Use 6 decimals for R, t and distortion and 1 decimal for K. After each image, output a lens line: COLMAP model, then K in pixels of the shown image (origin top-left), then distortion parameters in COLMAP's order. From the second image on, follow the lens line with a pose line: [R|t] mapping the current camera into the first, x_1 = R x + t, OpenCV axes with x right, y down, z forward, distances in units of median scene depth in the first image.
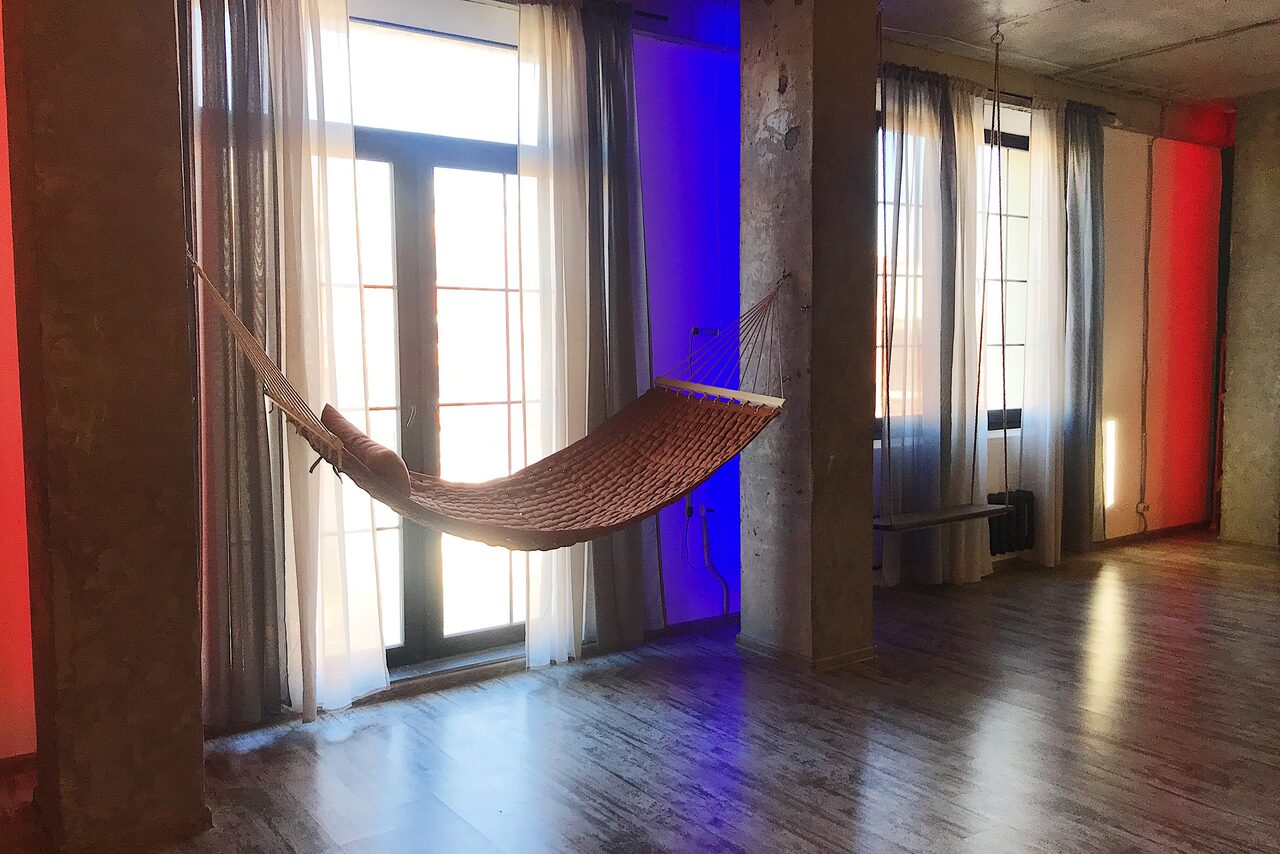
lens RADIAL K [[1045.2, 0, 640.0], [0, 1045.2, 427.0], [0, 0, 1]] dist [0.002915, -0.001802]
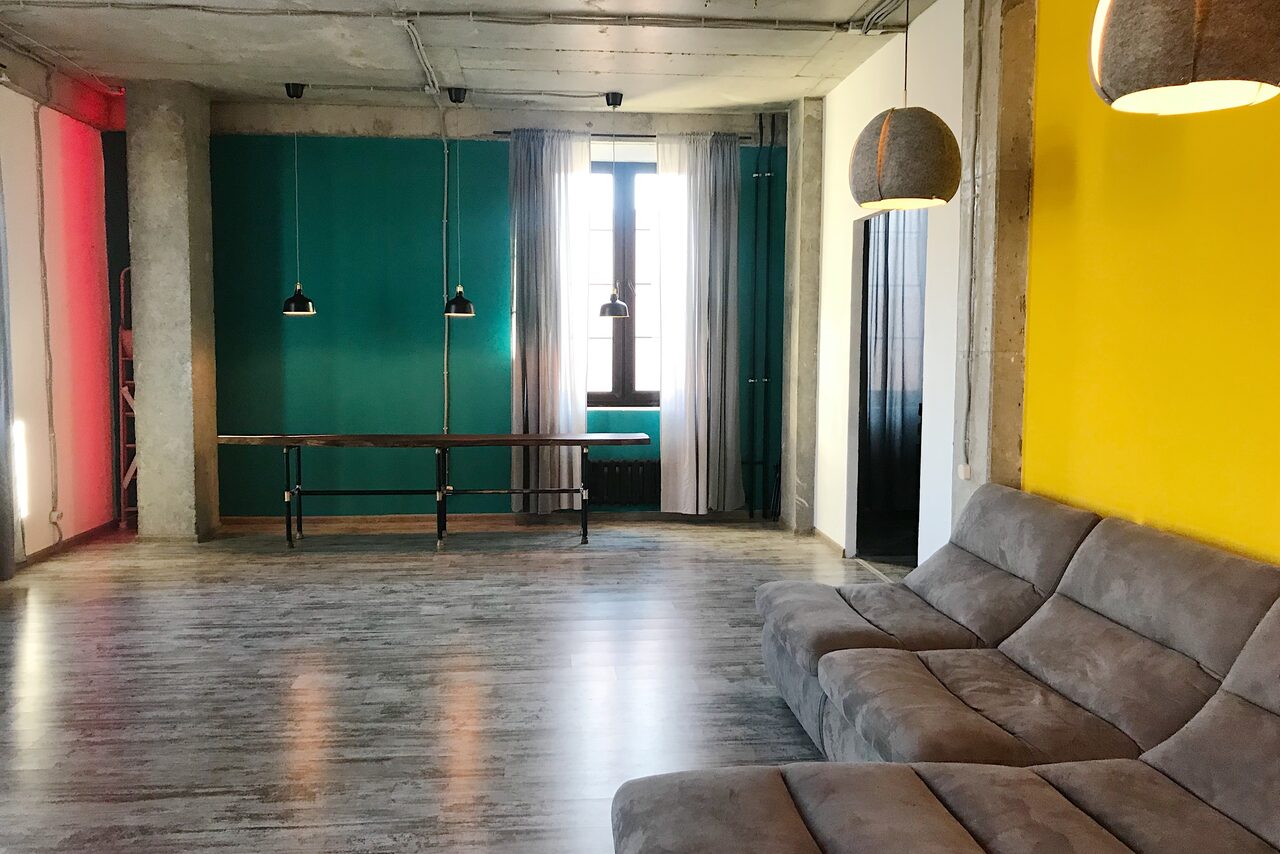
lens RADIAL K [[1045.2, 0, 640.0], [0, 1045.2, 427.0], [0, 0, 1]] dist [0.002915, -0.001802]
pose [[0.506502, -0.060598, 0.860107, -0.037485], [0.055866, 0.997738, 0.037397, -0.005456], [-0.860427, 0.029109, 0.508741, 0.108667]]
